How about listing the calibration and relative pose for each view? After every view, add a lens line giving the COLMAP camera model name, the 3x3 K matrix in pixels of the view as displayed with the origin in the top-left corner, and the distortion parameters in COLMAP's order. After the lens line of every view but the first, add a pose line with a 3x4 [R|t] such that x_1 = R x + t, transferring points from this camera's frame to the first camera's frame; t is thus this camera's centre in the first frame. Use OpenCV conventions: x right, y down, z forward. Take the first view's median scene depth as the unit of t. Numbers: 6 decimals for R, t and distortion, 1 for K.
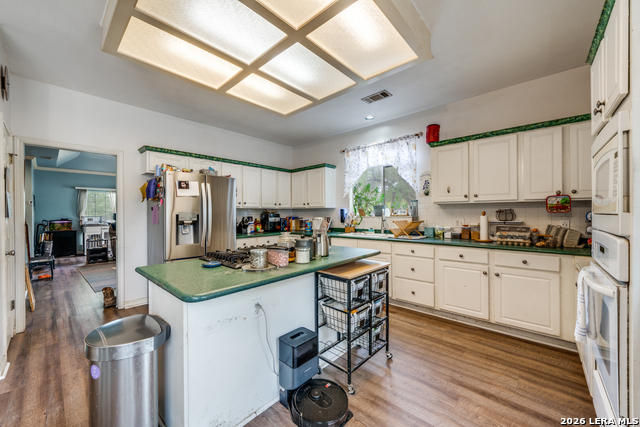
lens RADIAL K [[245.0, 0, 320.0], [0, 245.0, 213.5], [0, 0, 1]] dist [-0.001639, 0.000039]
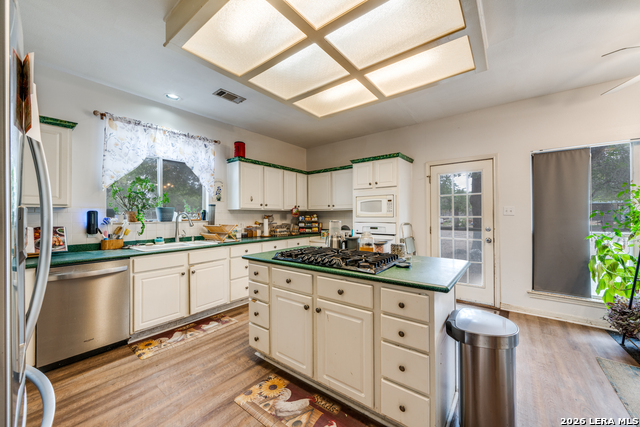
lens RADIAL K [[251.0, 0, 320.0], [0, 251.0, 213.5], [0, 0, 1]] dist [-0.000195, 0.000021]
pose [[-0.076974, 0.020178, 0.996829, -0.698297], [0.012517, 0.999736, -0.019270, 0.008414], [-0.996955, 0.010994, -0.077206, 0.651335]]
